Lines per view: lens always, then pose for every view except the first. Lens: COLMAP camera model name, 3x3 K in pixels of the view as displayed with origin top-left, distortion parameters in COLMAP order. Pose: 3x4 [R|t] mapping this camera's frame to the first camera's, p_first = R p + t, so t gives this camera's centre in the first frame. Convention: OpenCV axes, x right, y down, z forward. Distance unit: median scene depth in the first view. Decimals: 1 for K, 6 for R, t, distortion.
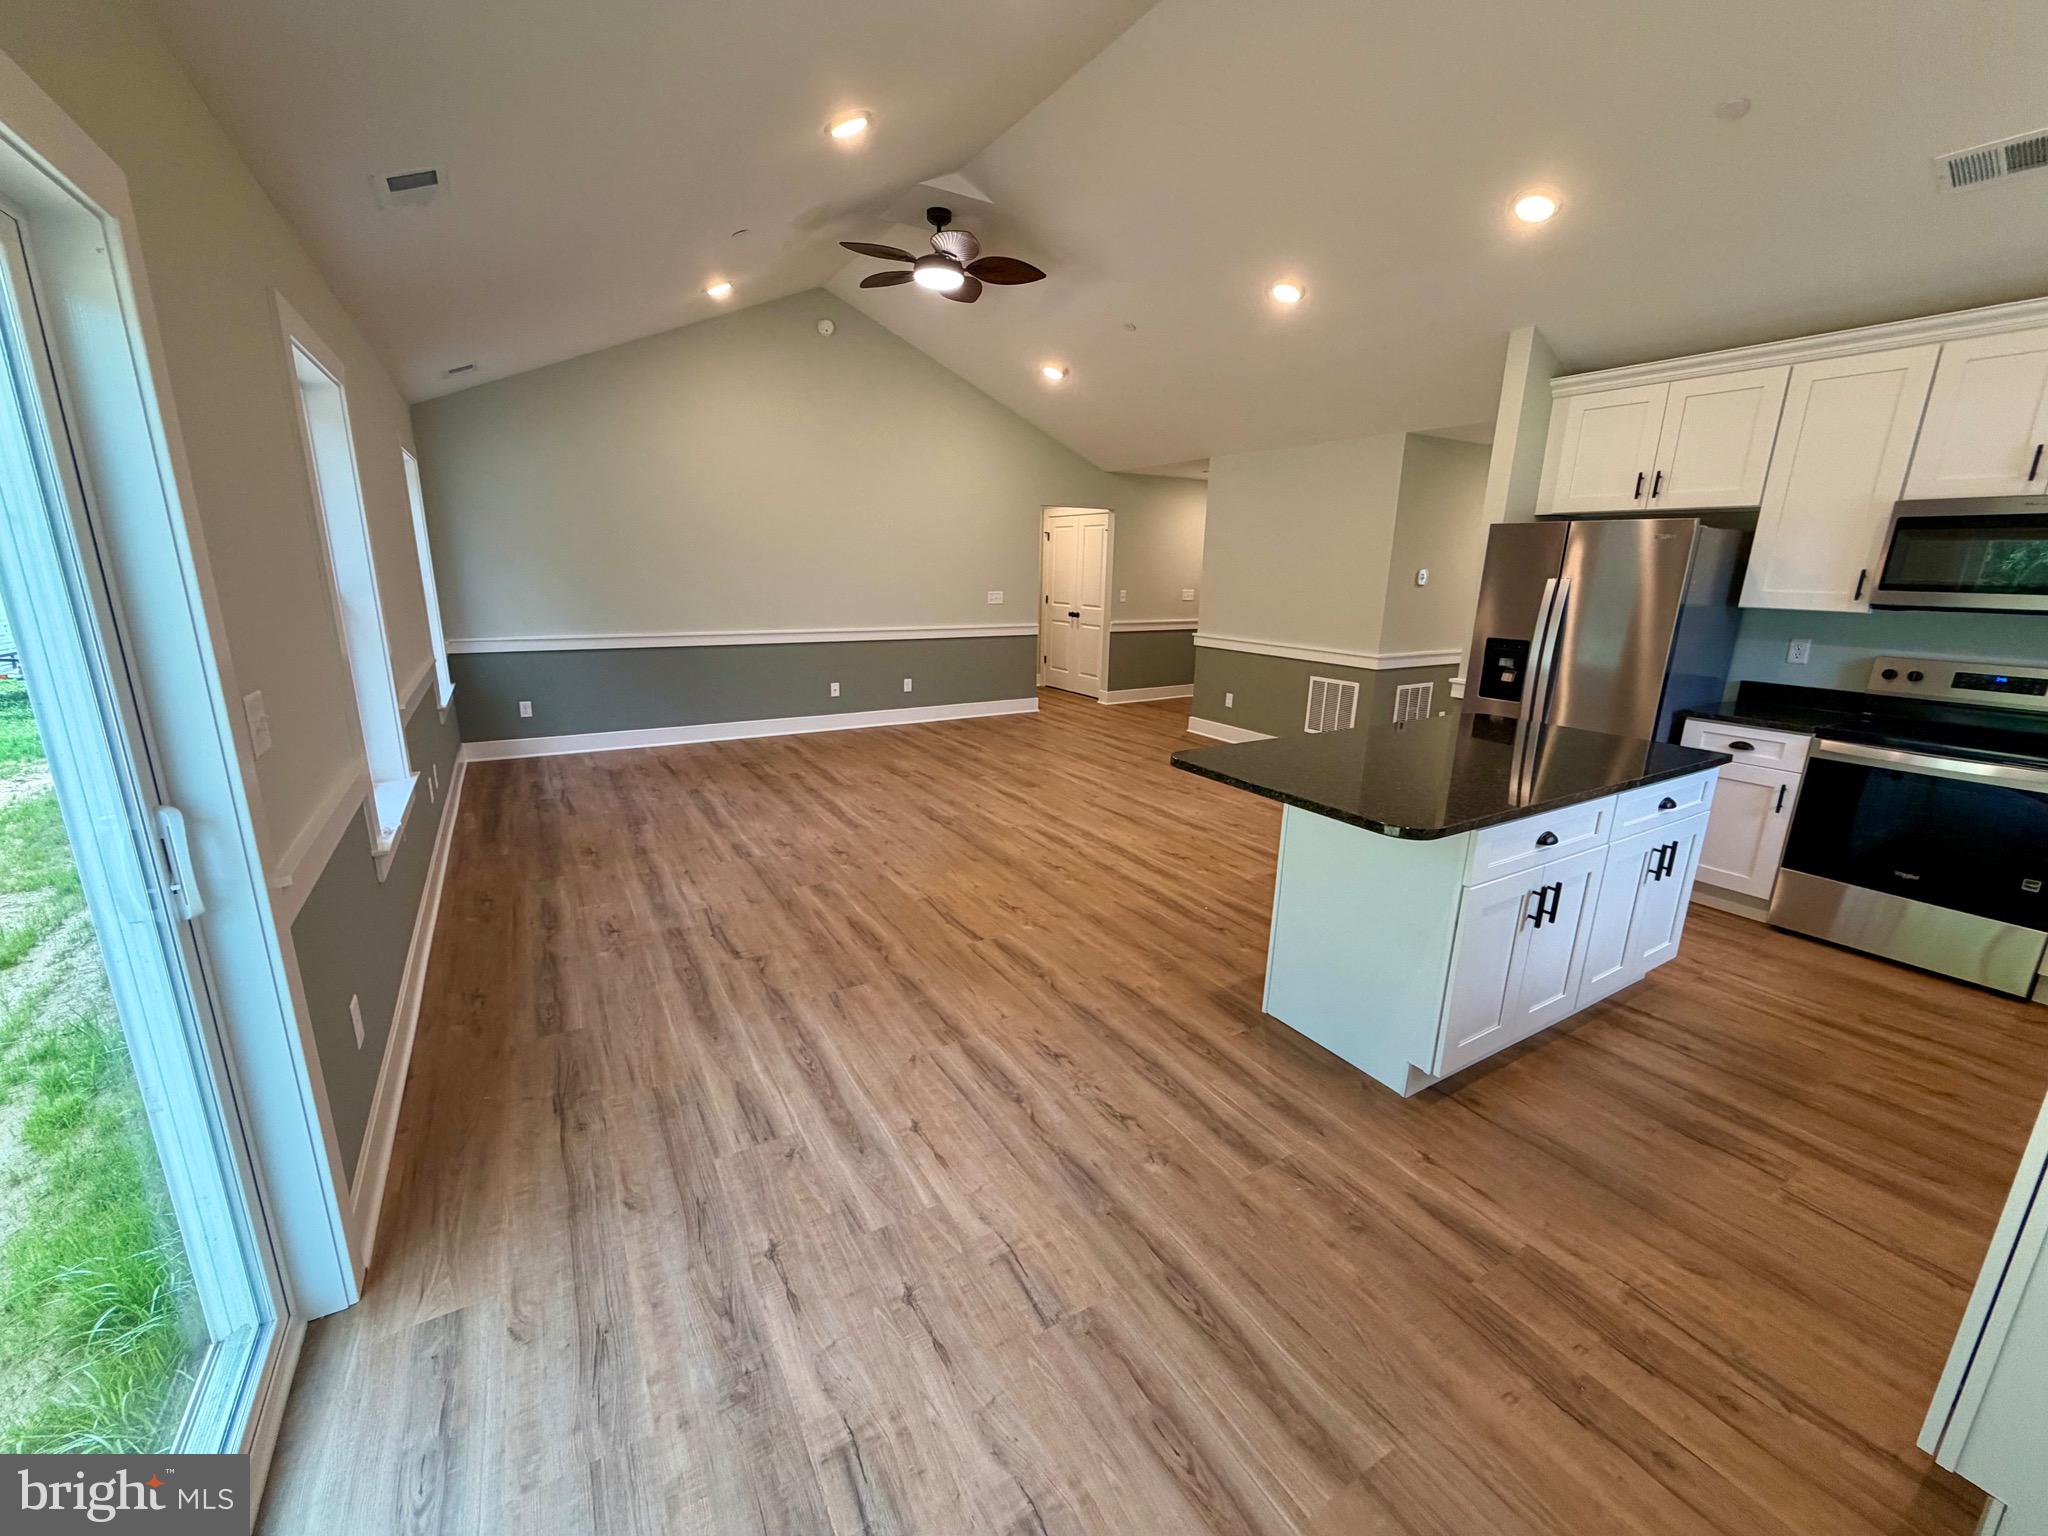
lens RADIAL K [[818.8, 0, 1020.4], [0, 818.8, 769.5], [0, 0, 1]] dist [0.000207, 0.000522]
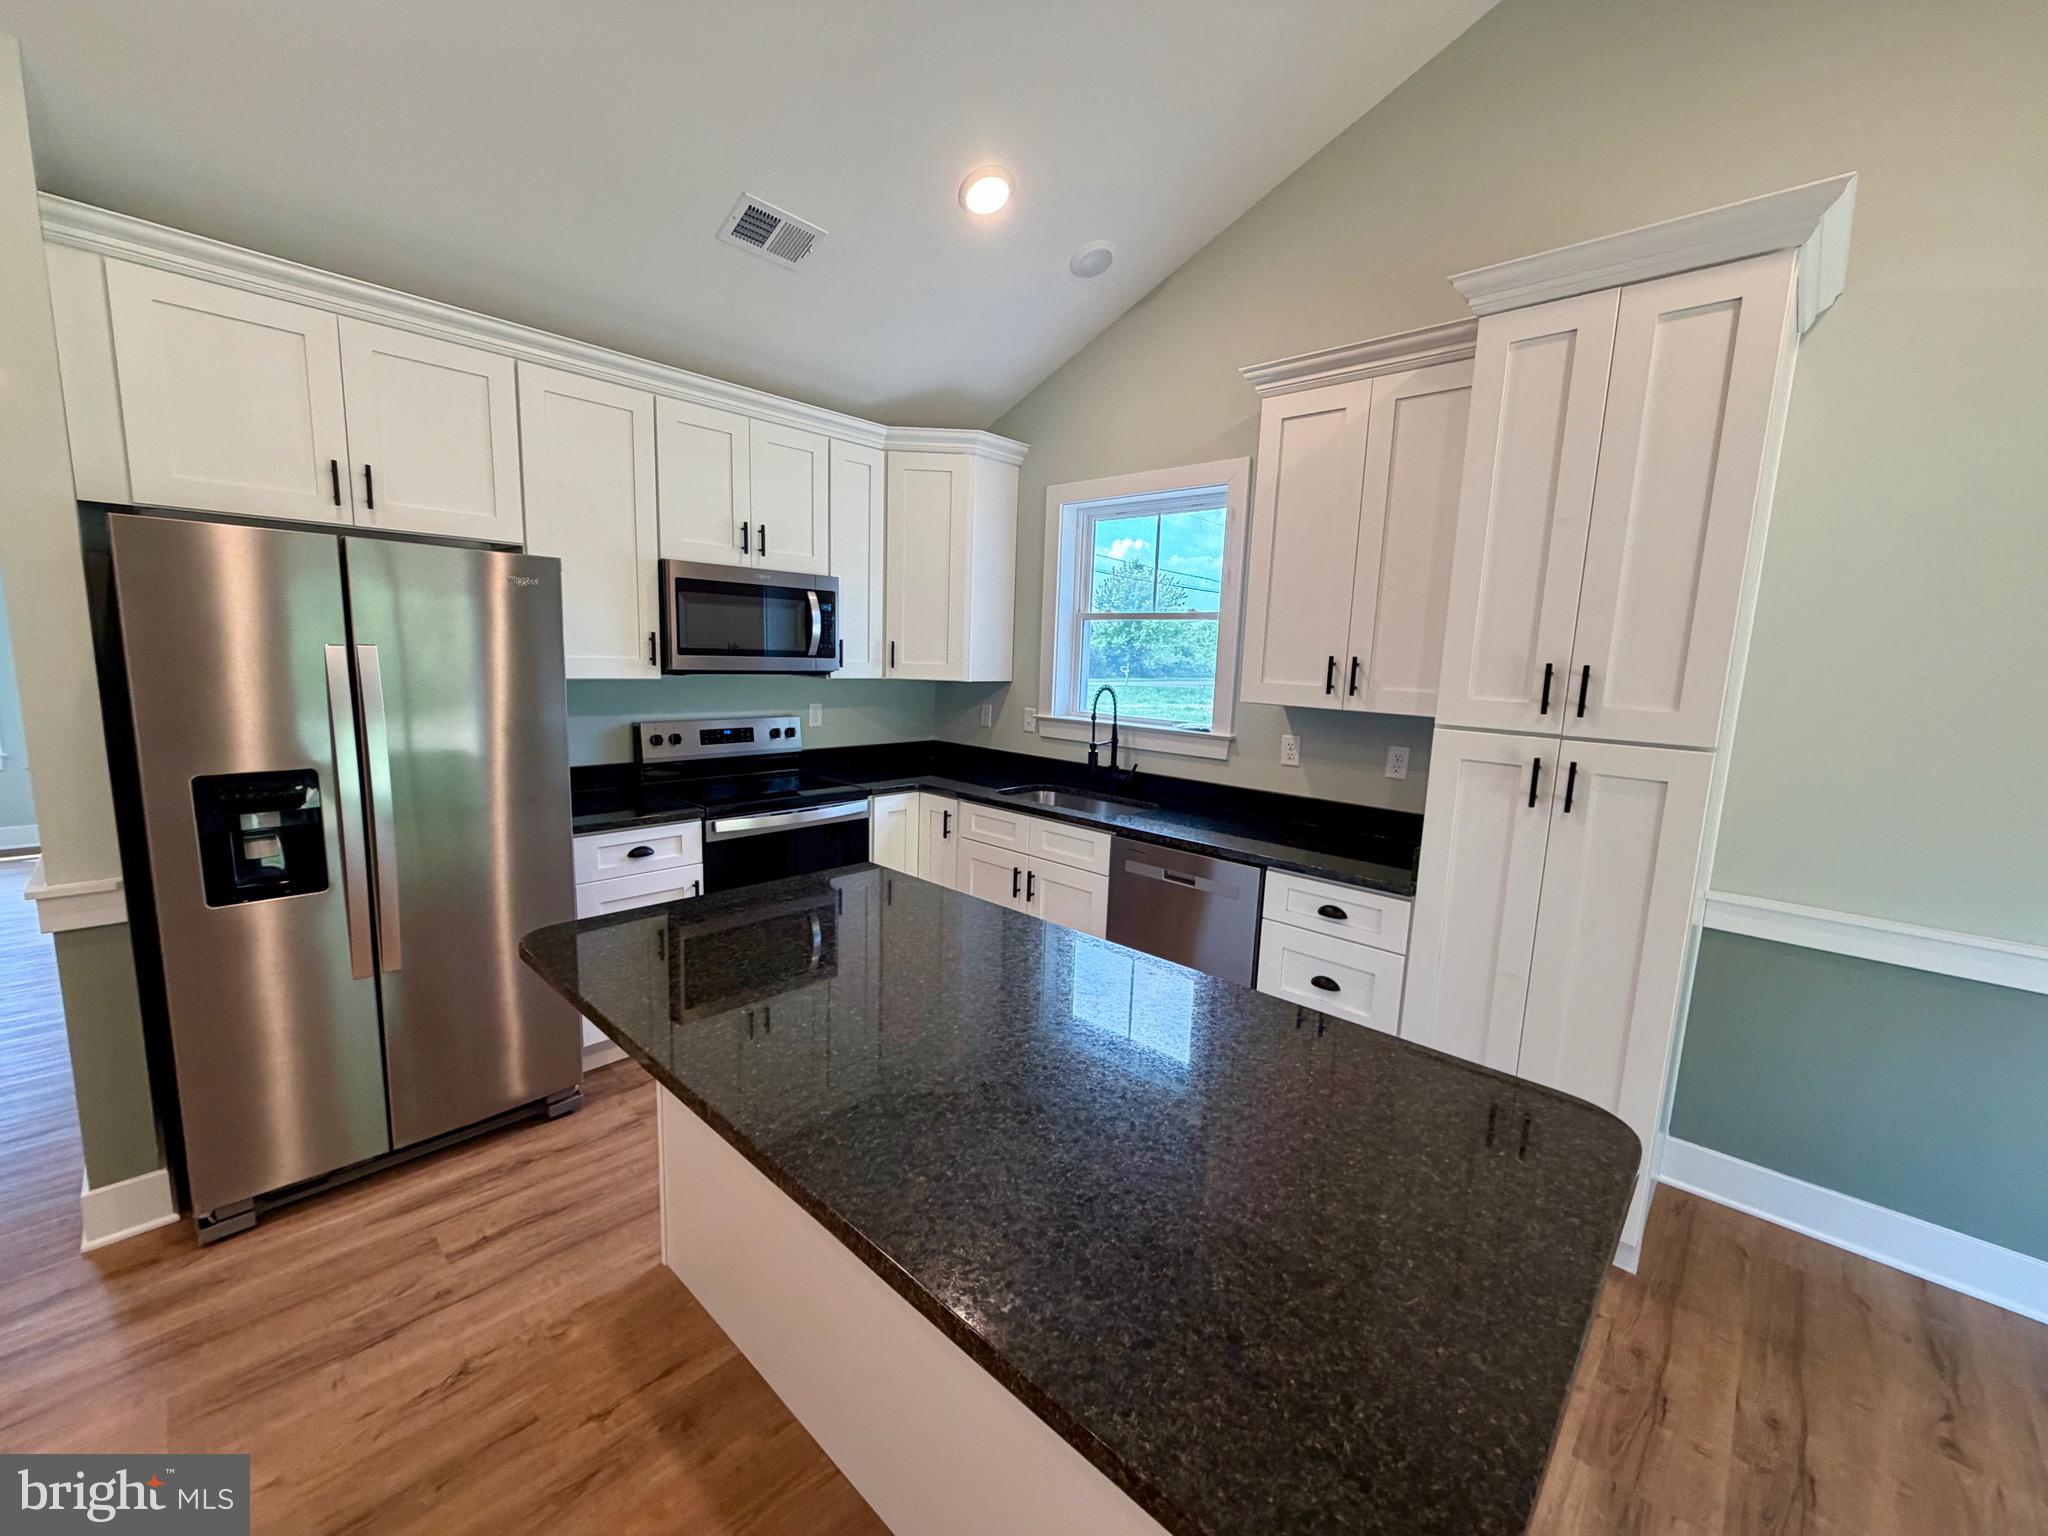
lens RADIAL K [[818.8, 0, 1018.4], [0, 818.8, 769.2], [0, 0, 1]] dist [0.000207, 0.000522]
pose [[-0.267453, -0.167170, 0.948959, 0.033601], [0.196827, 0.954592, 0.223636, -0.157063], [-0.943254, 0.246593, -0.222405, 0.606924]]
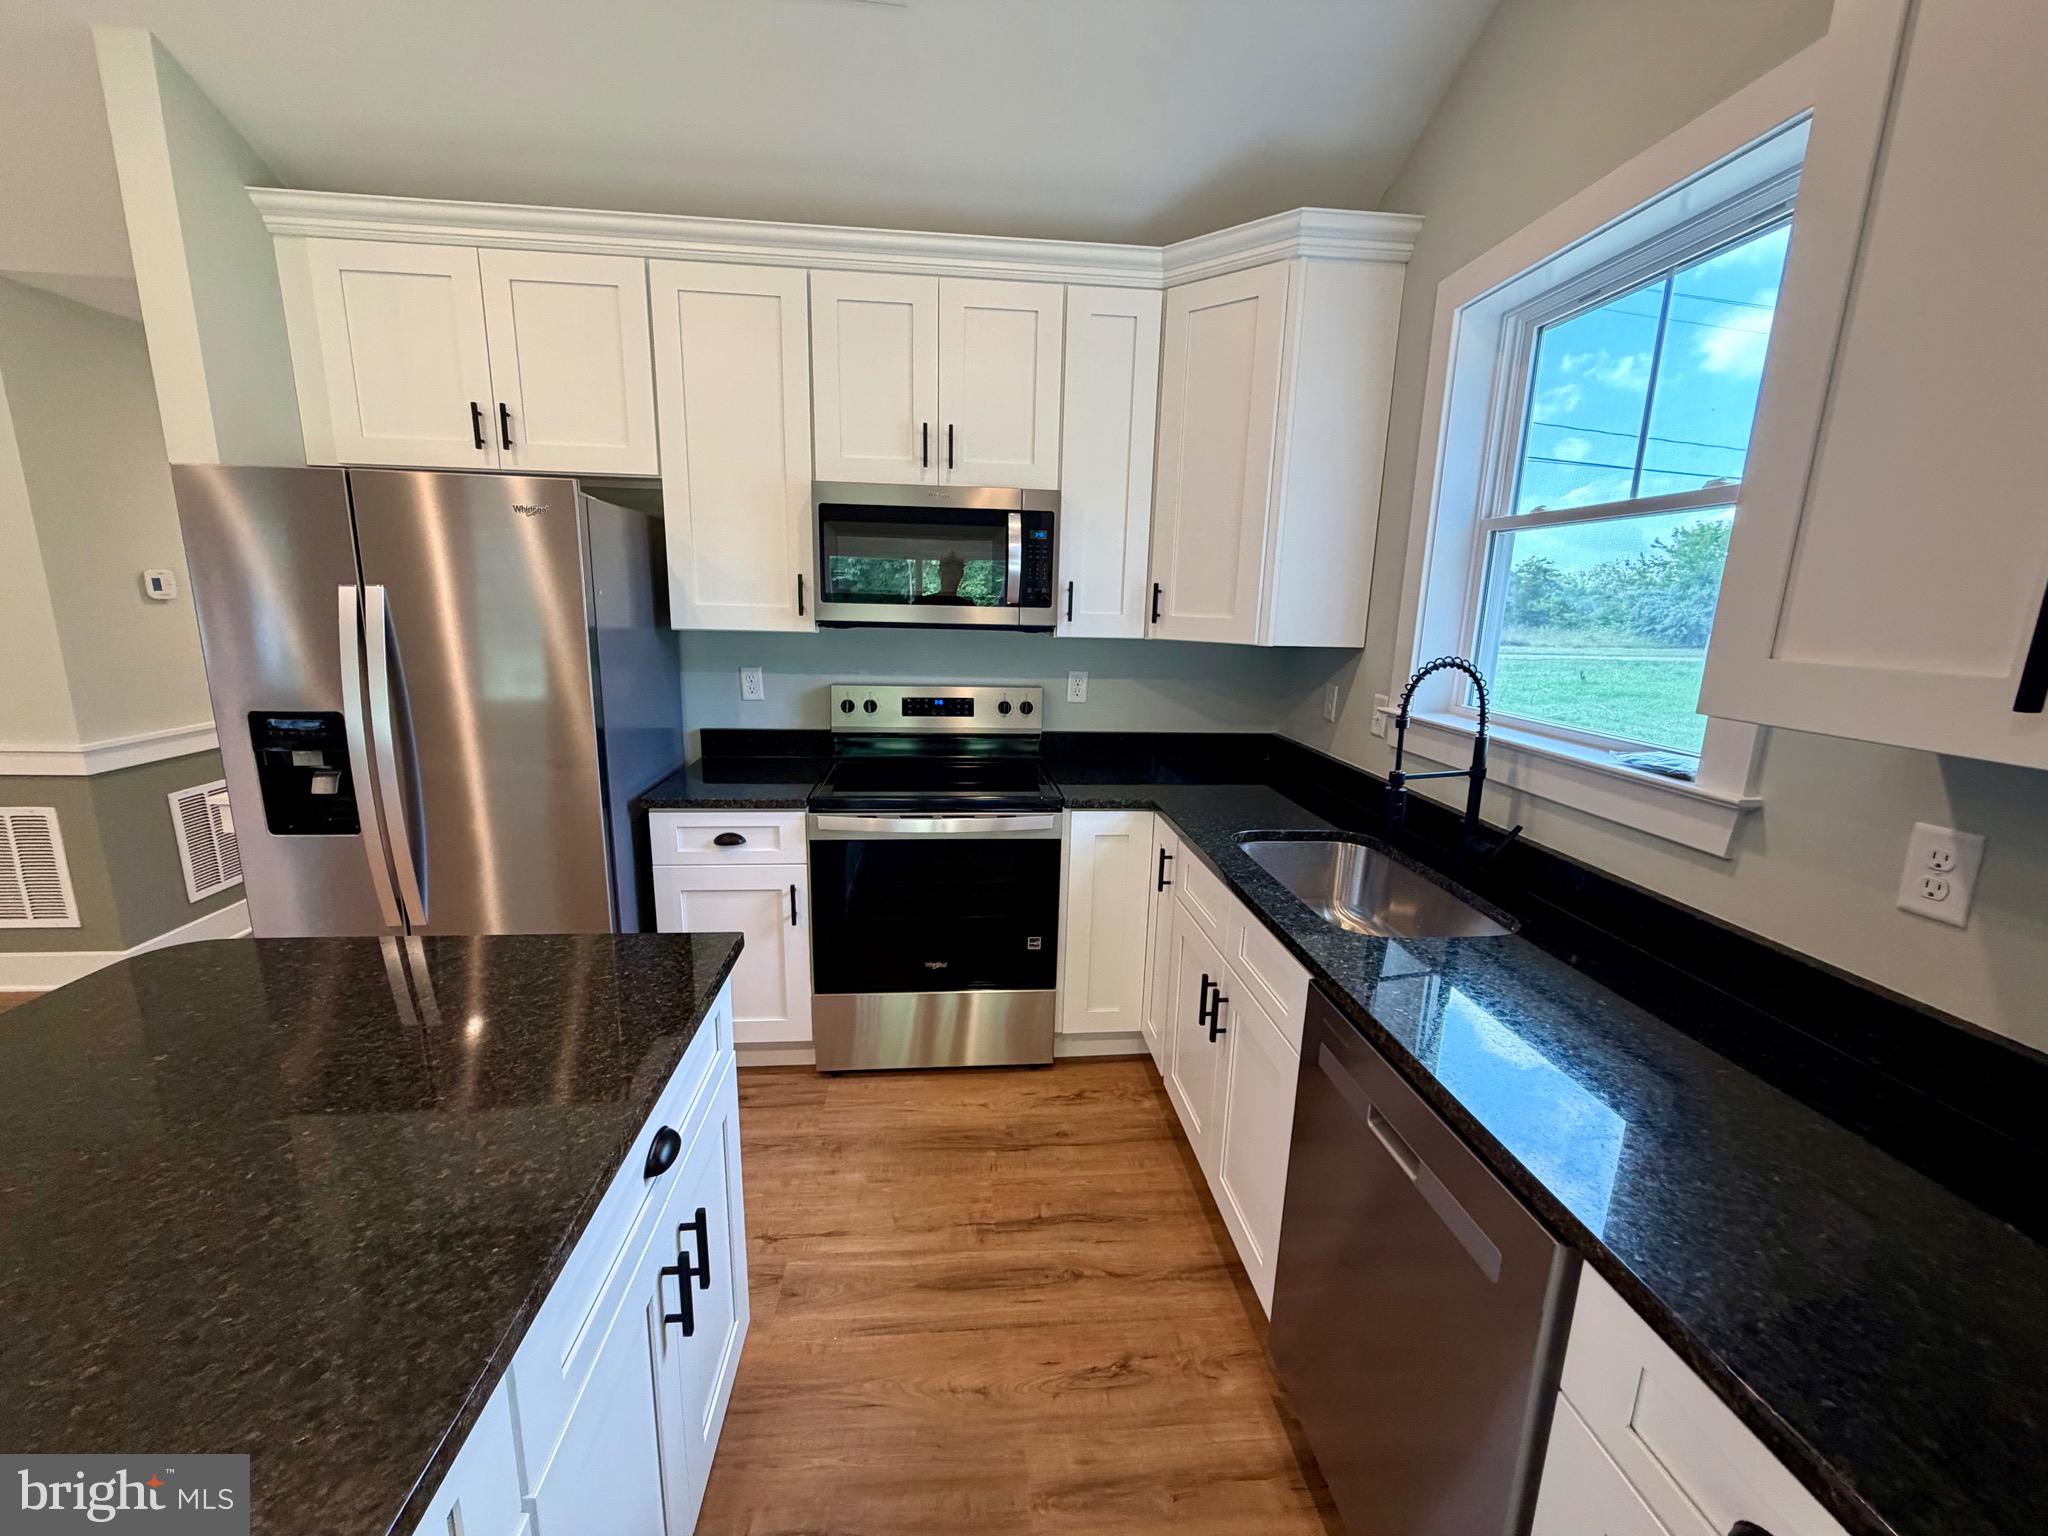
lens RADIAL K [[818.8, 0, 1020.7], [0, 818.8, 769.6], [0, 0, 1]] dist [0.000207, 0.000522]
pose [[0.440640, -0.191908, 0.876931, 0.311173], [0.204529, 0.972651, 0.110083, -0.080575], [-0.874073, 0.130851, 0.467840, 0.358402]]
